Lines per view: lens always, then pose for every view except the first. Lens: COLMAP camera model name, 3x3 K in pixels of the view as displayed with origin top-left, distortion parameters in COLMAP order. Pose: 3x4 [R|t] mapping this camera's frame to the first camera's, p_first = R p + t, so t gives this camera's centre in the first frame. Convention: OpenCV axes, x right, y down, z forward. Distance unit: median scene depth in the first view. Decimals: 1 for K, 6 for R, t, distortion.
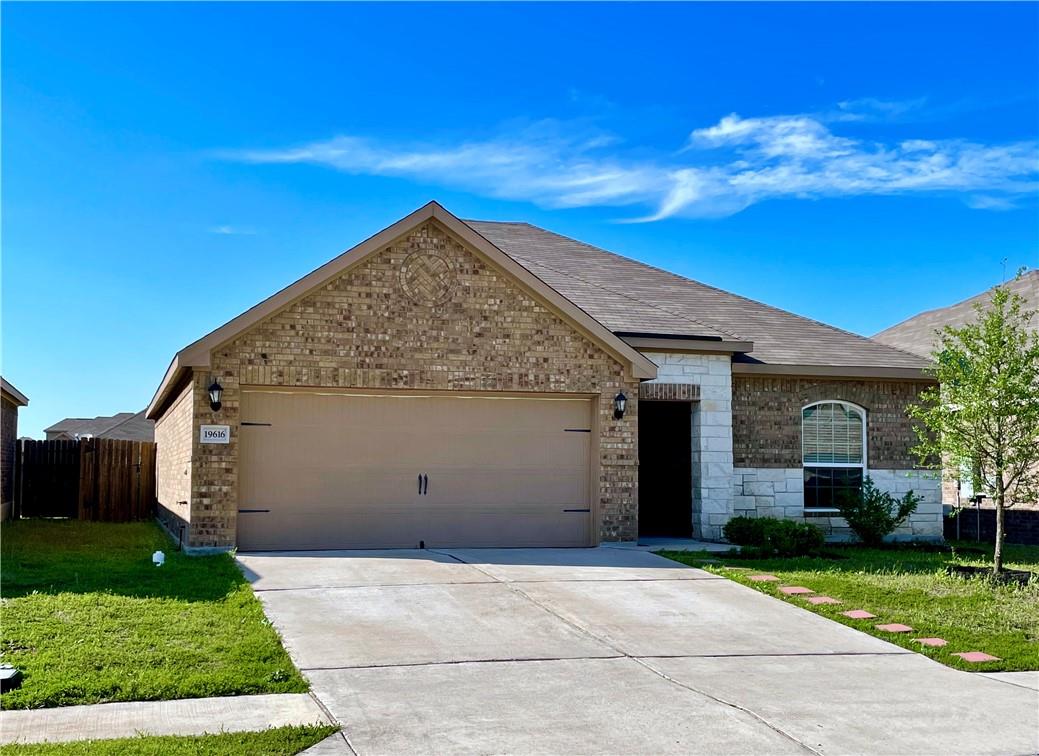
lens RADIAL K [[1290.2, 0, 519.5], [0, 1290.2, 378.0], [0, 0, 1]] dist [0.112994, 0.008416]
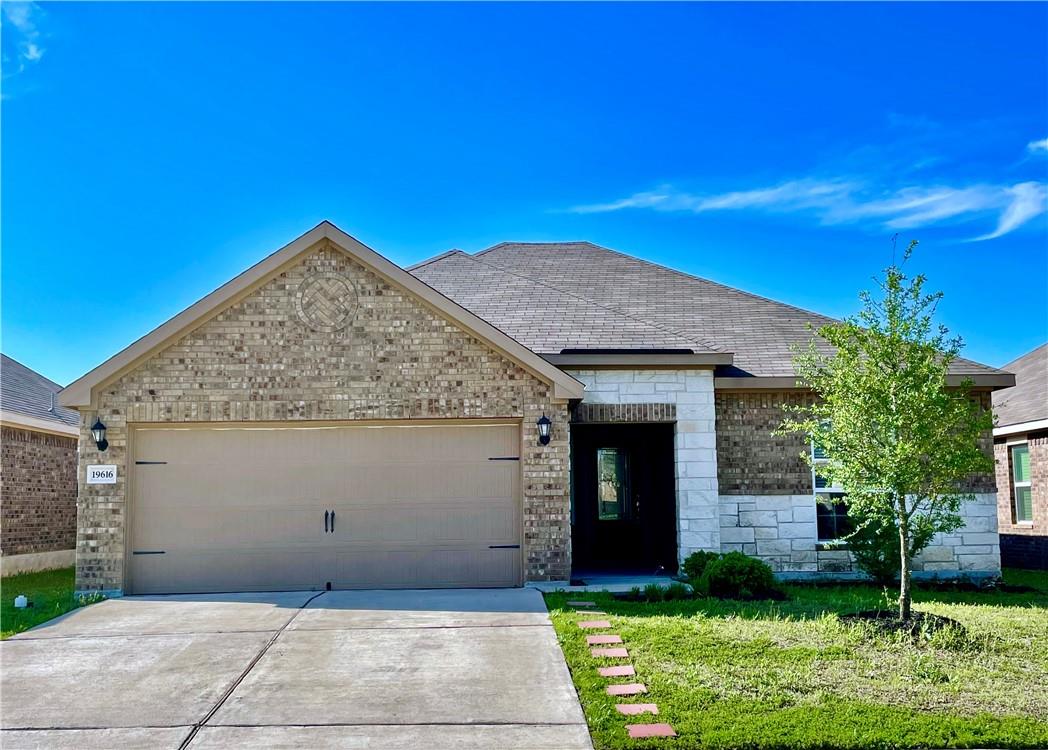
lens RADIAL K [[1241.7, 0, 524.0], [0, 1241.7, 375.0], [0, 0, 1]] dist [0.158018, -0.378260]
pose [[0.963358, -0.047372, -0.264002, 0.298947], [0.039119, 0.998570, -0.036435, 0.014267], [0.265350, 0.024773, 0.963834, 0.155527]]
